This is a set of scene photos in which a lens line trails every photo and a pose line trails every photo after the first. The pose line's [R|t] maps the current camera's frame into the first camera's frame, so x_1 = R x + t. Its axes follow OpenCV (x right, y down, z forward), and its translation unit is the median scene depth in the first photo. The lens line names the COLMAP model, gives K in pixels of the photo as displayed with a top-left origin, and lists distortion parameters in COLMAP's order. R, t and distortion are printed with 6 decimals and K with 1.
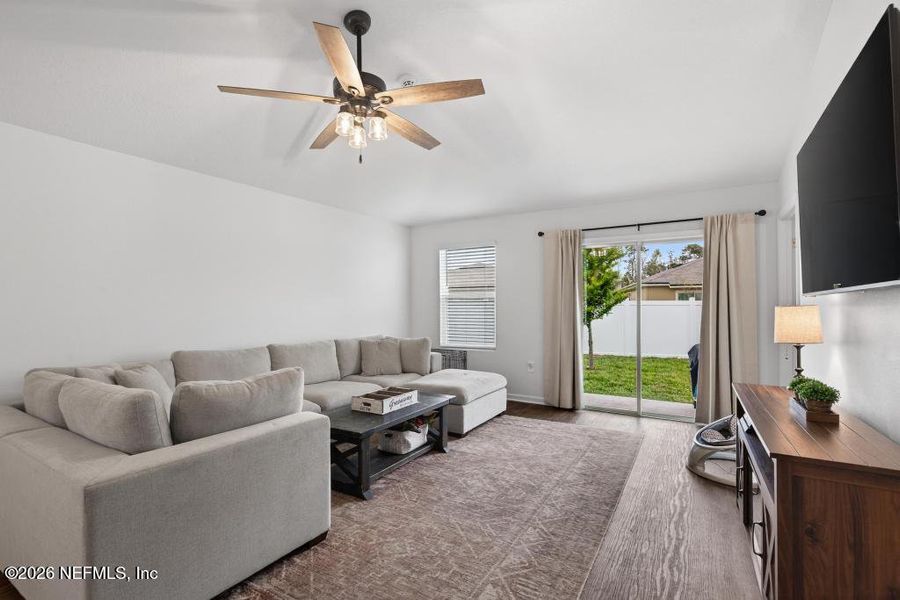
lens RADIAL K [[414.7, 0, 449.3], [0, 414.7, 304.7], [0, 0, 1]] dist [0.000829, 0.000635]
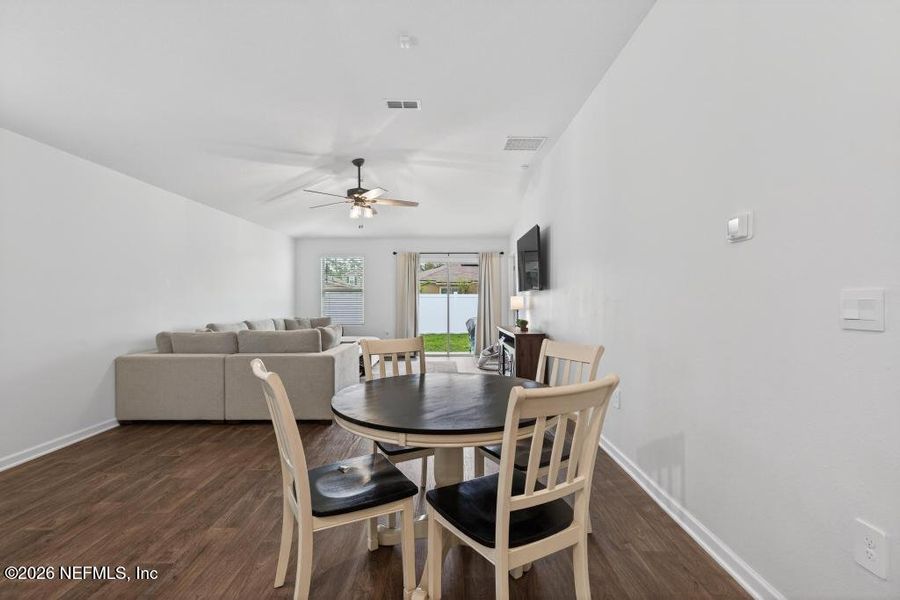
lens RADIAL K [[390.4, 0, 442.3], [0, 390.4, 300.3], [0, 0, 1]] dist [-0.000078, 0.000027]
pose [[0.862024, -0.000039, 0.506867, -0.517989], [-0.004106, 0.999967, 0.007059, 0.008544], [-0.506850, -0.008166, 0.861995, -0.563059]]
